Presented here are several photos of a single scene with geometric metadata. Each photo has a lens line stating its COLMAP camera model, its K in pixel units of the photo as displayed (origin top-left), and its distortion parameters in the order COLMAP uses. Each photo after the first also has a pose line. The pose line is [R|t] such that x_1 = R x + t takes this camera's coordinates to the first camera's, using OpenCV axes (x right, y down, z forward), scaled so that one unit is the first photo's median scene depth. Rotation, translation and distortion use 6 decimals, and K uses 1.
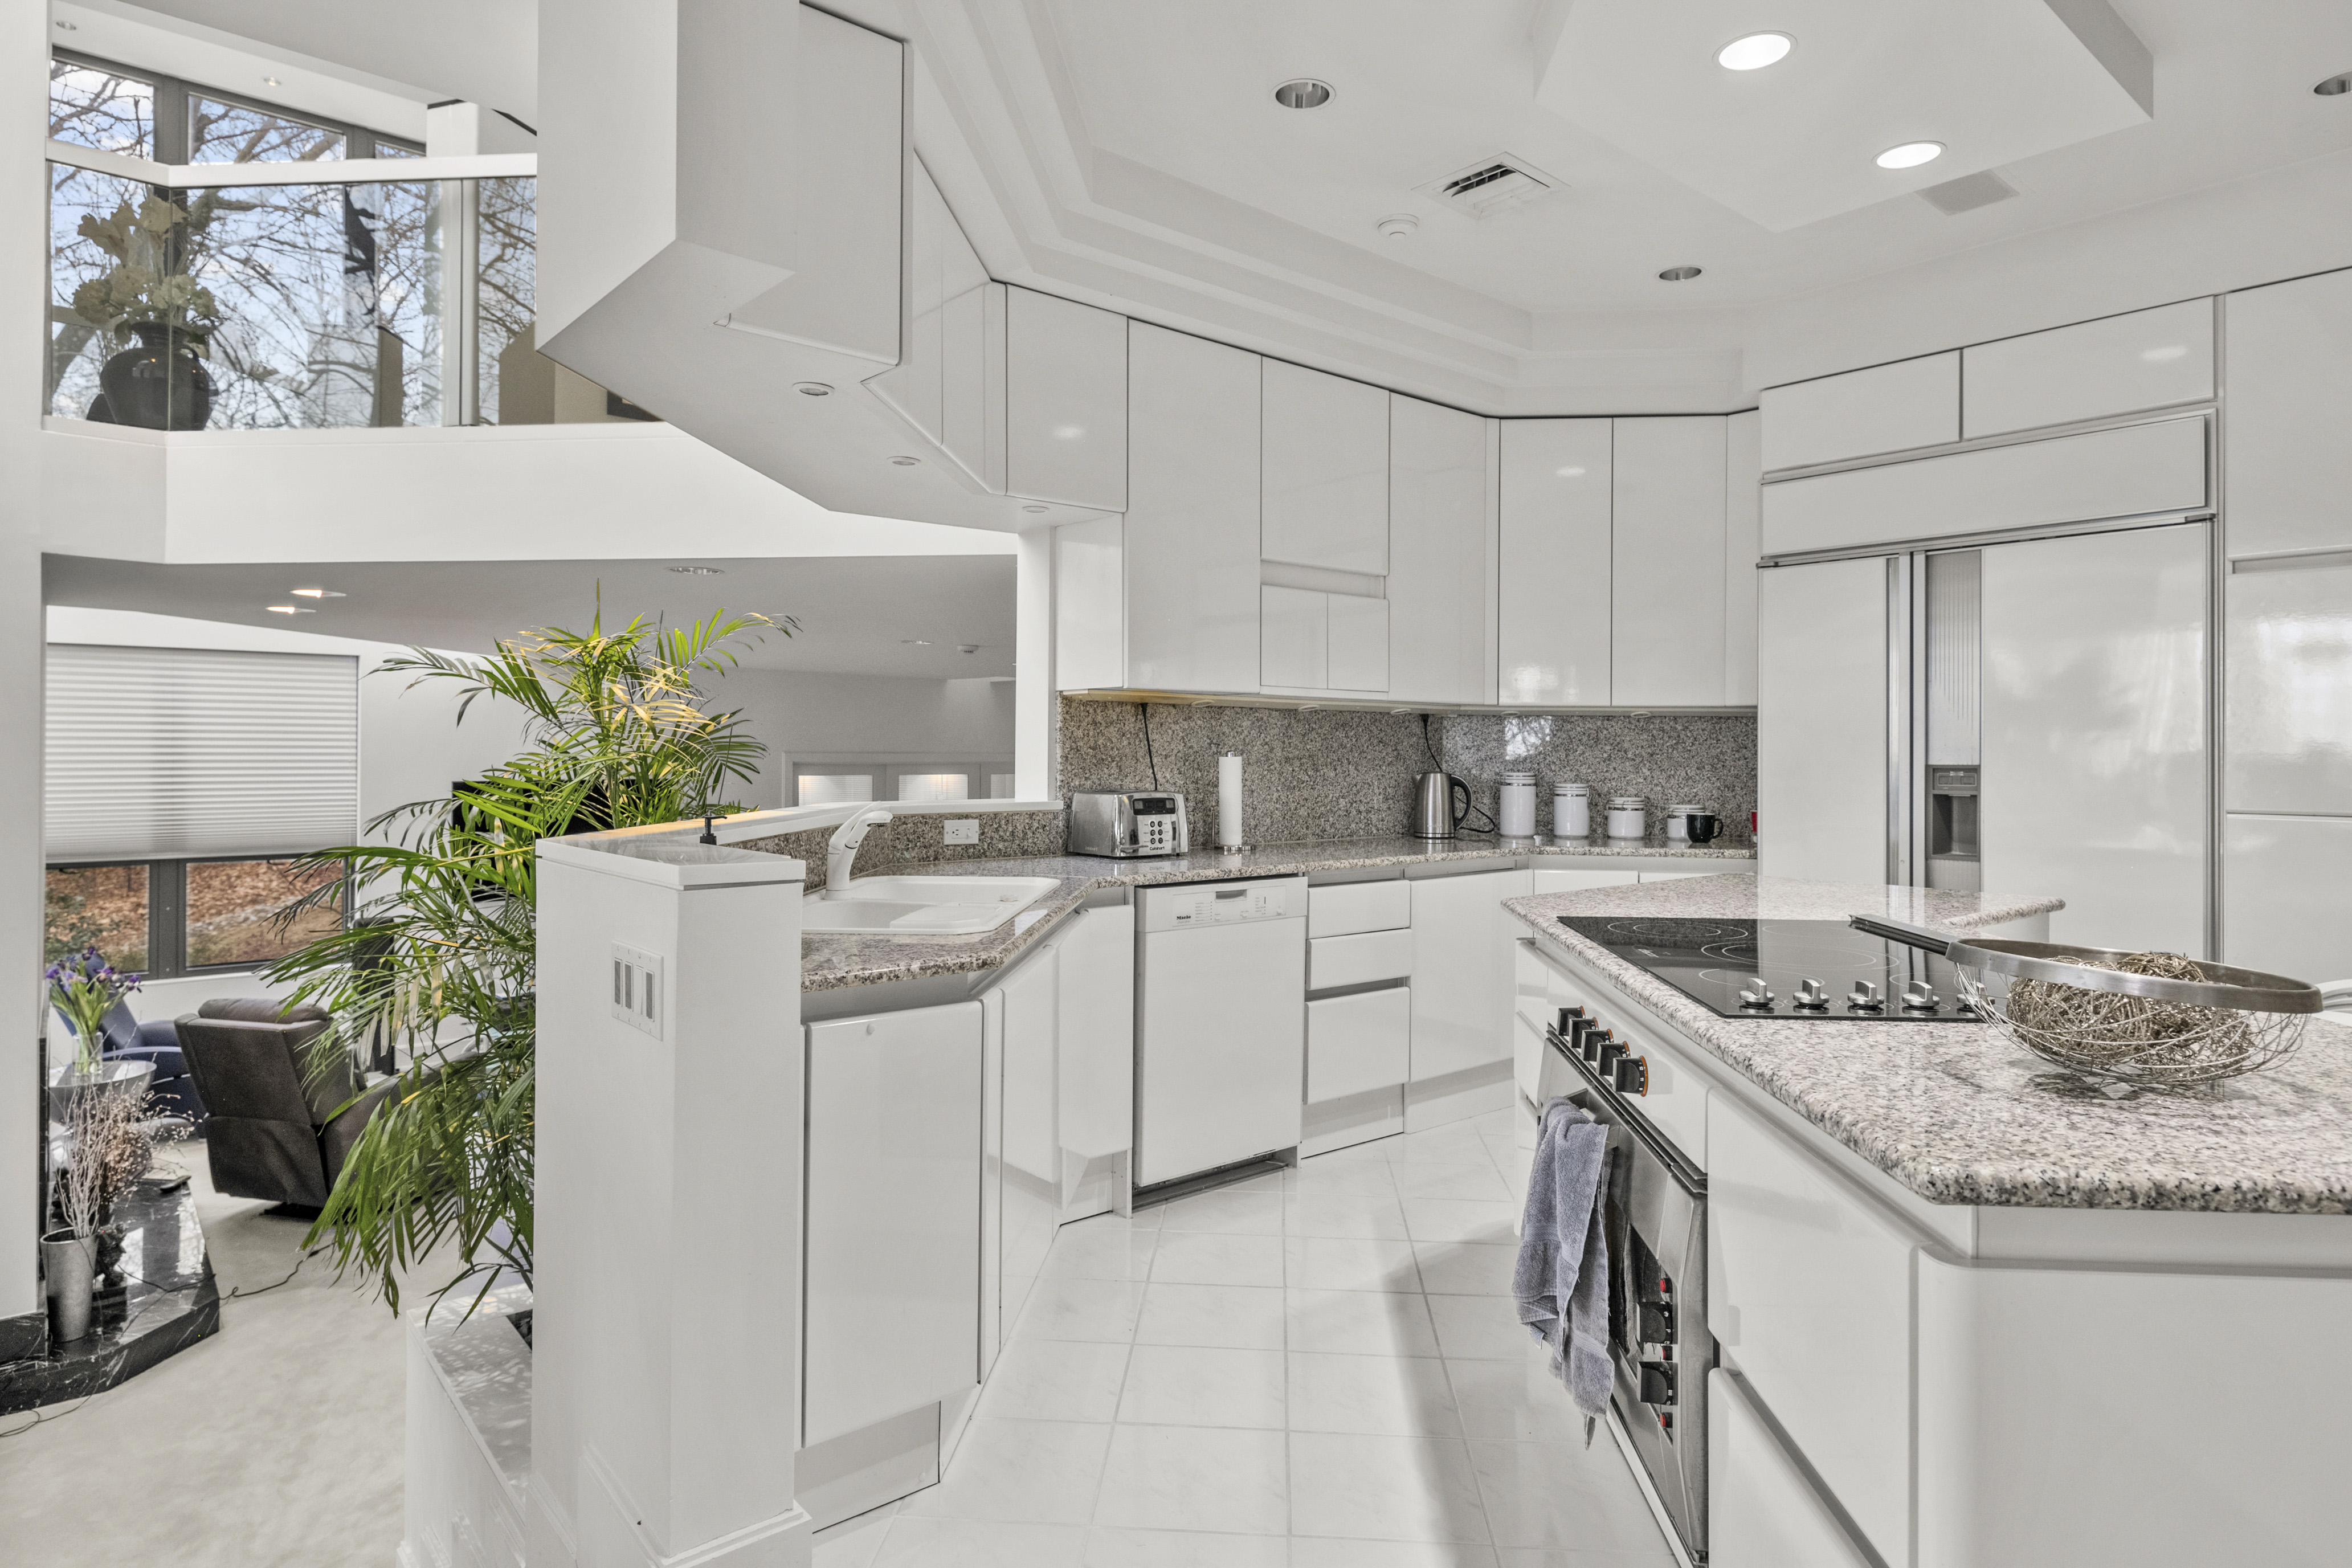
lens RADIAL K [[1289.7, 0, 1170.7], [0, 1289.7, 749.0], [0, 0, 1]] dist [-0.003833, -0.002029]
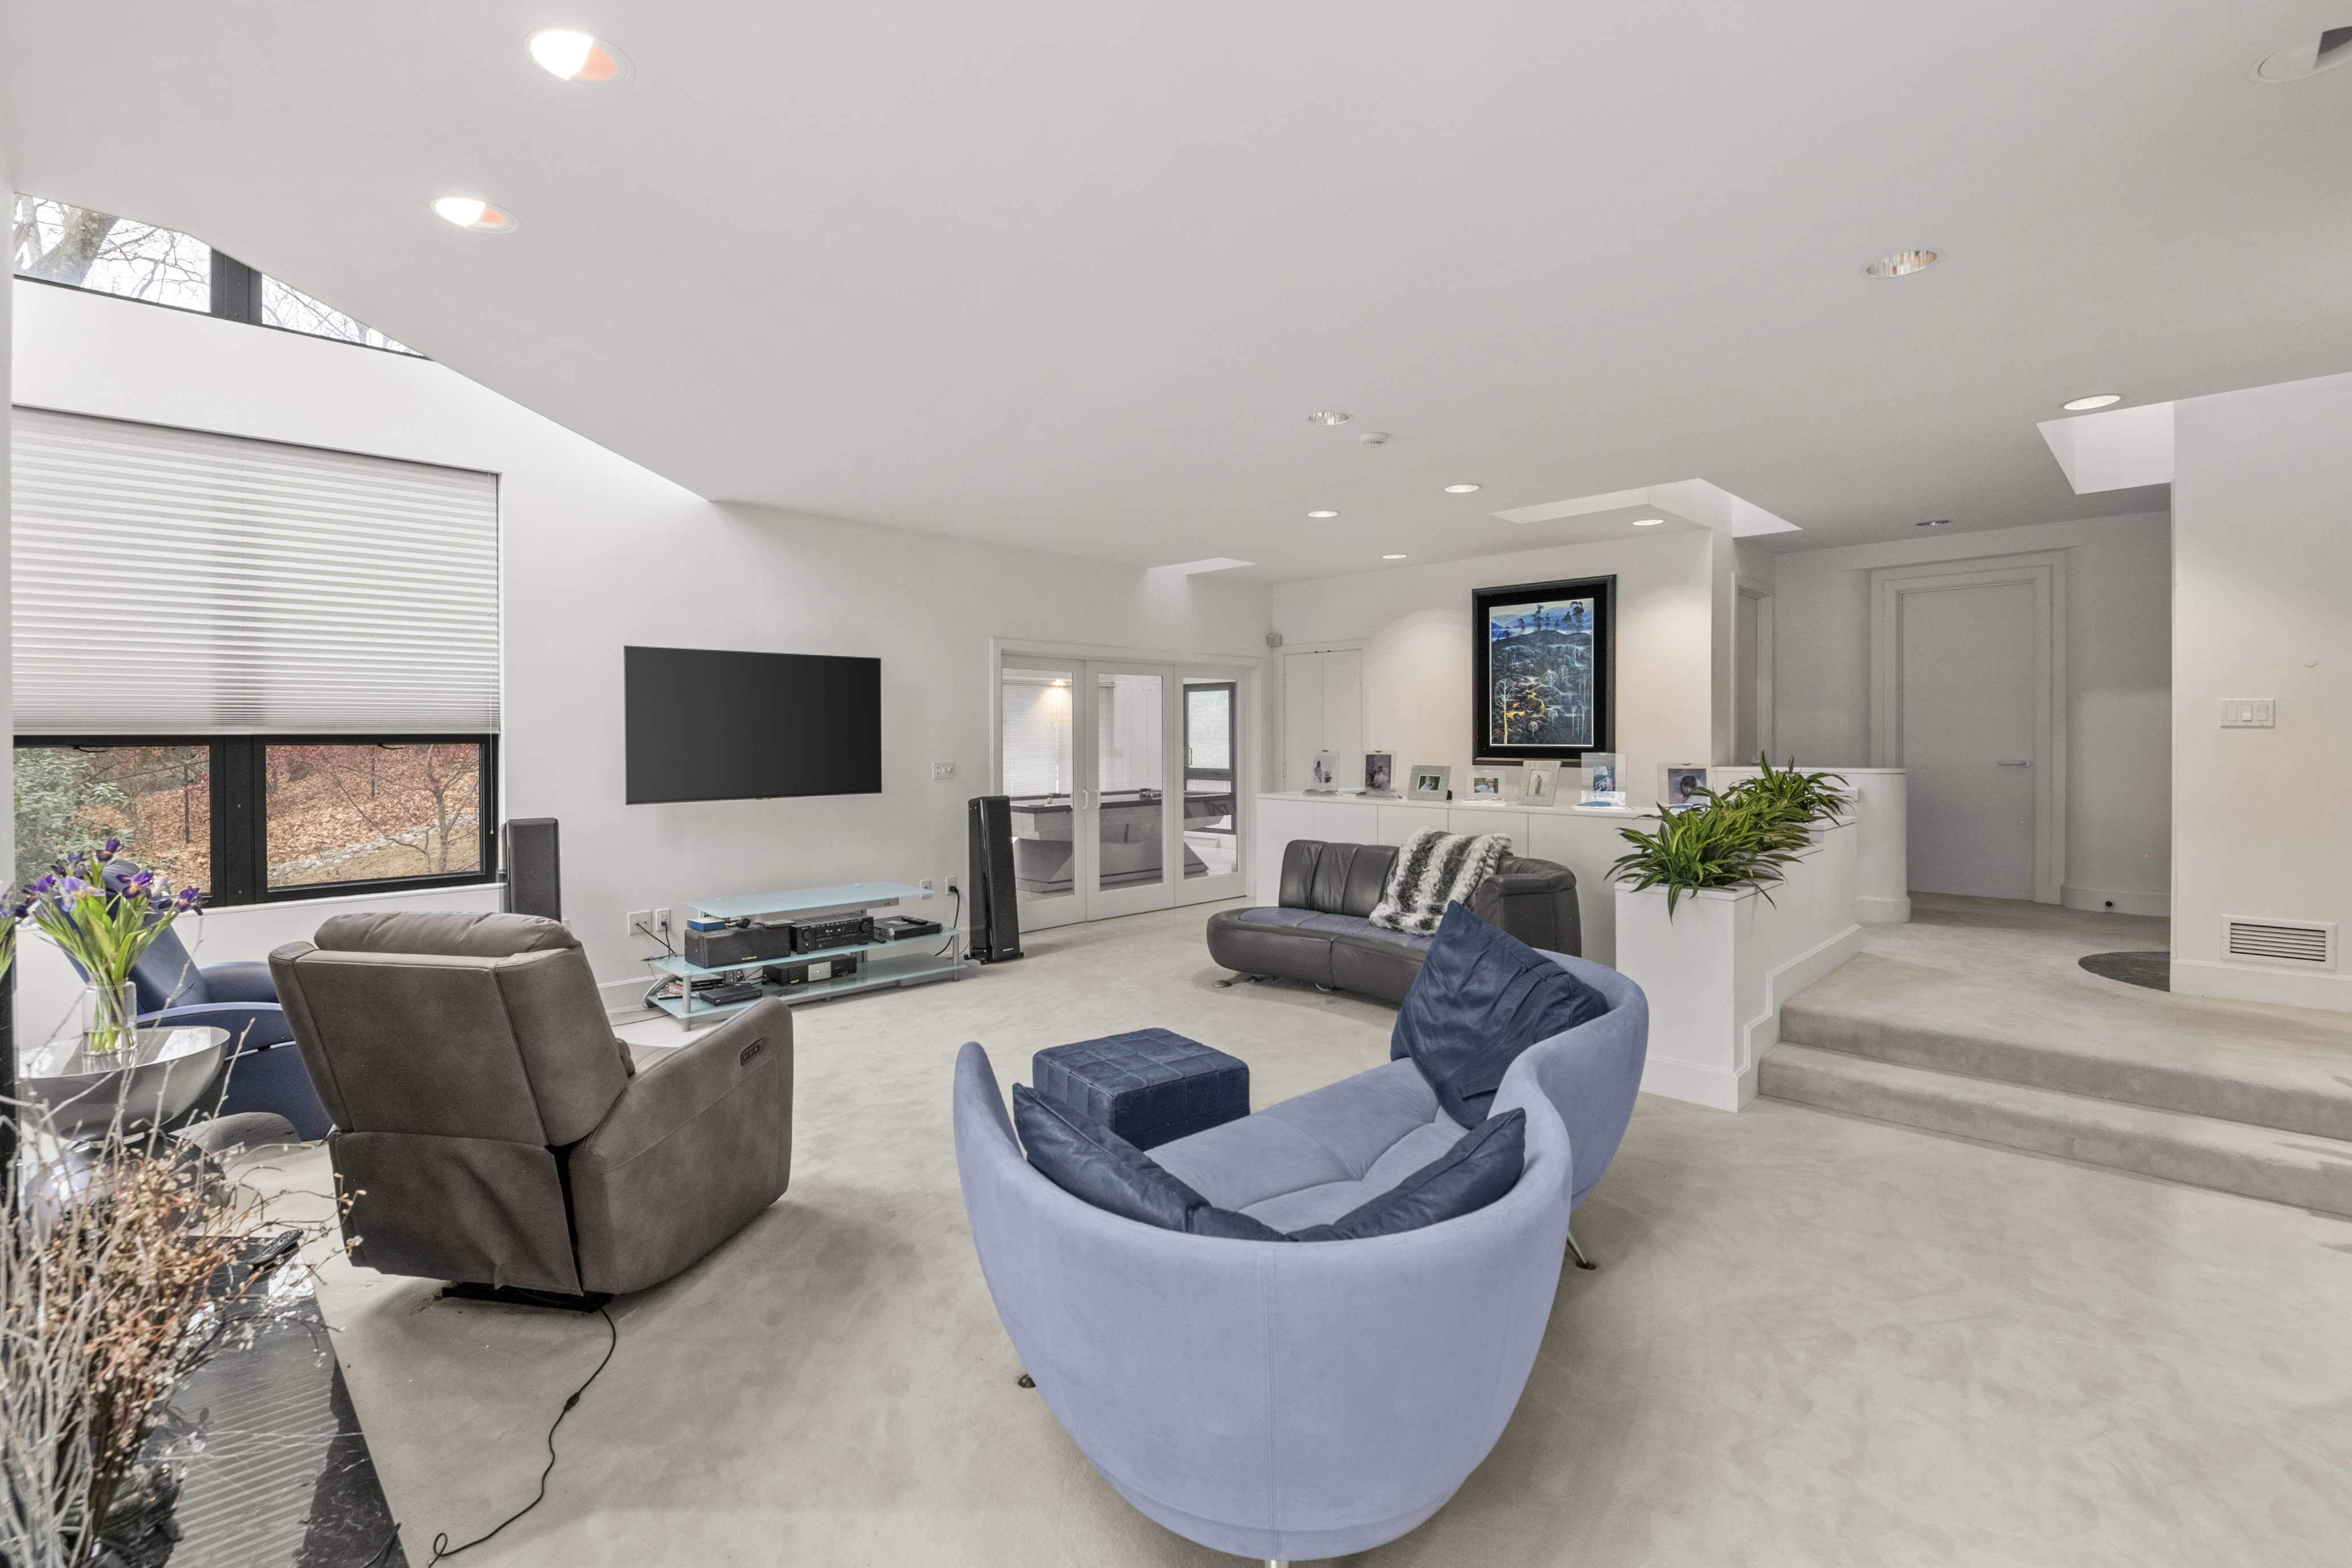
lens RADIAL K [[1037.3, 0, 1165.1], [0, 1037.3, 742.7], [0, 0, 1]] dist [-0.016761, -0.001875]
pose [[0.996525, -0.009884, 0.082702, -0.281098], [0.008994, 0.999898, 0.011125, 0.077905], [-0.082803, -0.010343, 0.996512, 0.351244]]
